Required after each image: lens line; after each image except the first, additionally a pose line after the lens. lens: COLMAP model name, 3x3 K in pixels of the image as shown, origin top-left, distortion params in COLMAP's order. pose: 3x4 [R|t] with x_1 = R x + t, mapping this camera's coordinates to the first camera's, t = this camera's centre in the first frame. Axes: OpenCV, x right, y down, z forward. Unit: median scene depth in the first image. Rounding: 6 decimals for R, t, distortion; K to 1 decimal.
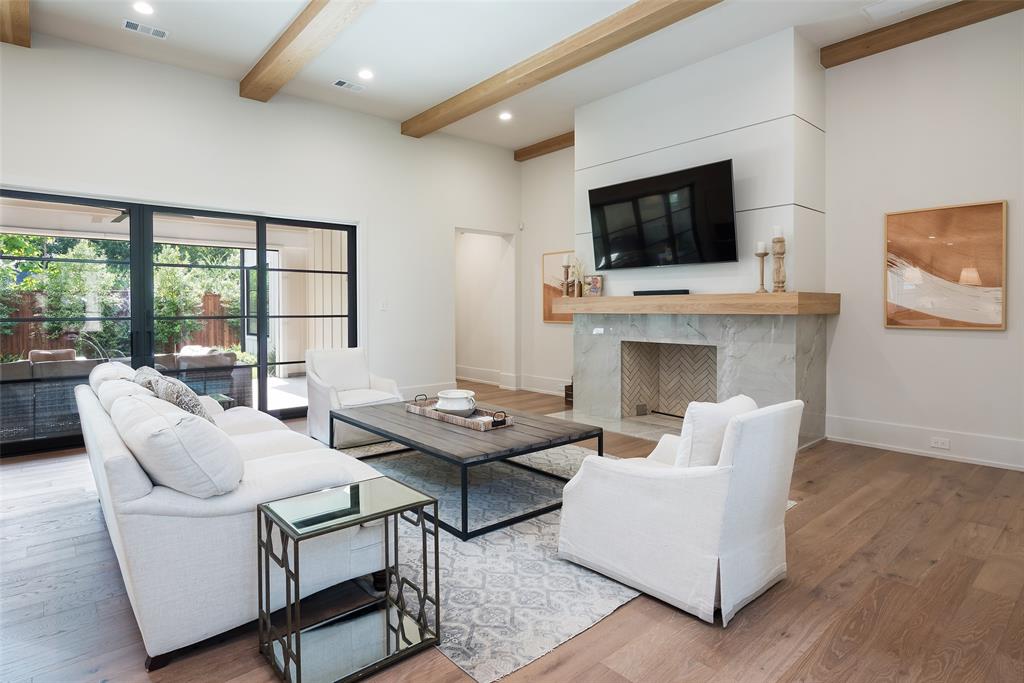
lens RADIAL K [[535.8, 0, 507.5], [0, 535.8, 323.5], [0, 0, 1]] dist [-0.006810, -0.000733]
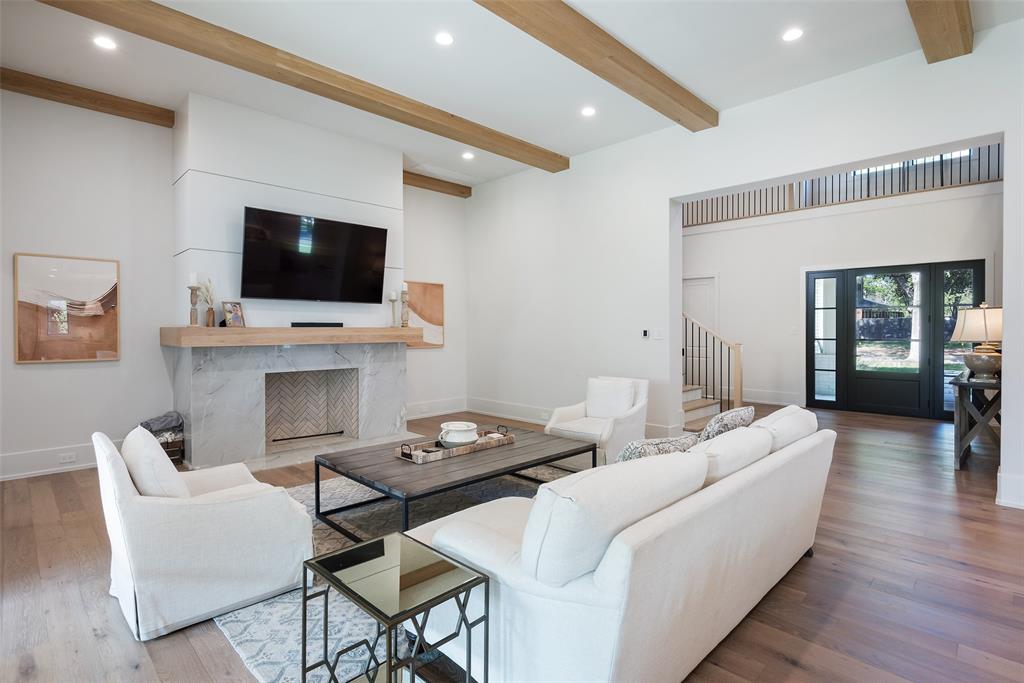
lens RADIAL K [[484.9, 0, 503.4], [0, 484.9, 338.0], [0, 0, 1]] dist [-0.003000, -0.000259]
pose [[-0.035225, -0.014492, 0.999274, -0.760961], [0.026151, 0.999539, 0.015417, -0.037570], [-0.999037, 0.026675, -0.034830, 0.692214]]
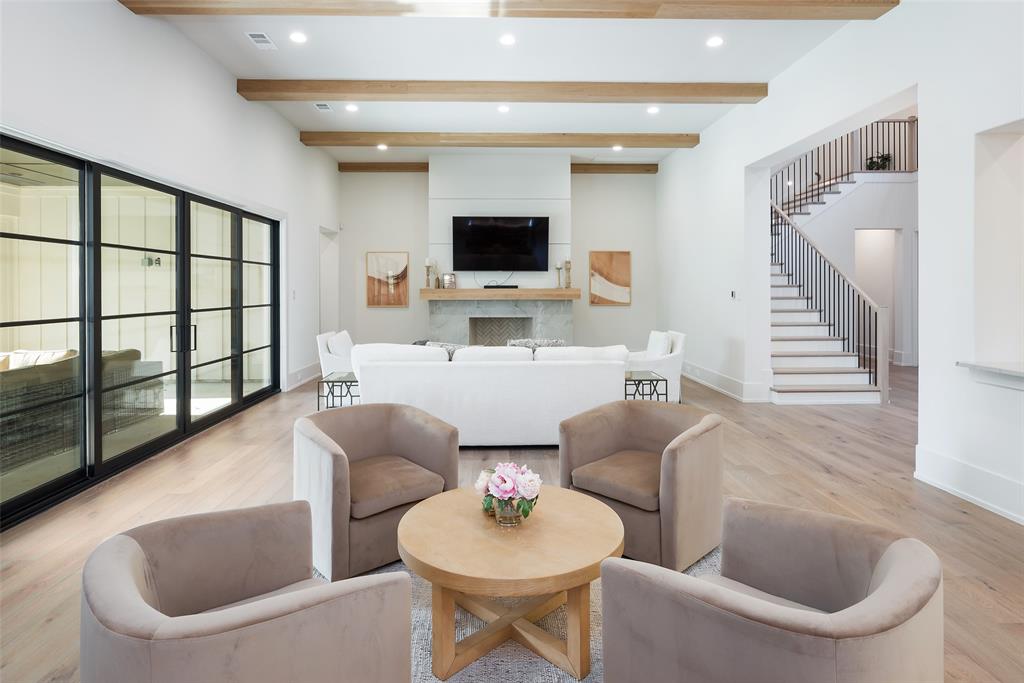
lens RADIAL K [[484.9, 0, 515.7], [0, 484.9, 332.0], [0, 0, 1]] dist [-0.003000, -0.000259]
pose [[0.634309, -0.065313, 0.770316, -0.898204], [0.018465, 0.997421, 0.069364, -0.022816], [-0.772859, -0.029774, 0.633879, 0.008699]]
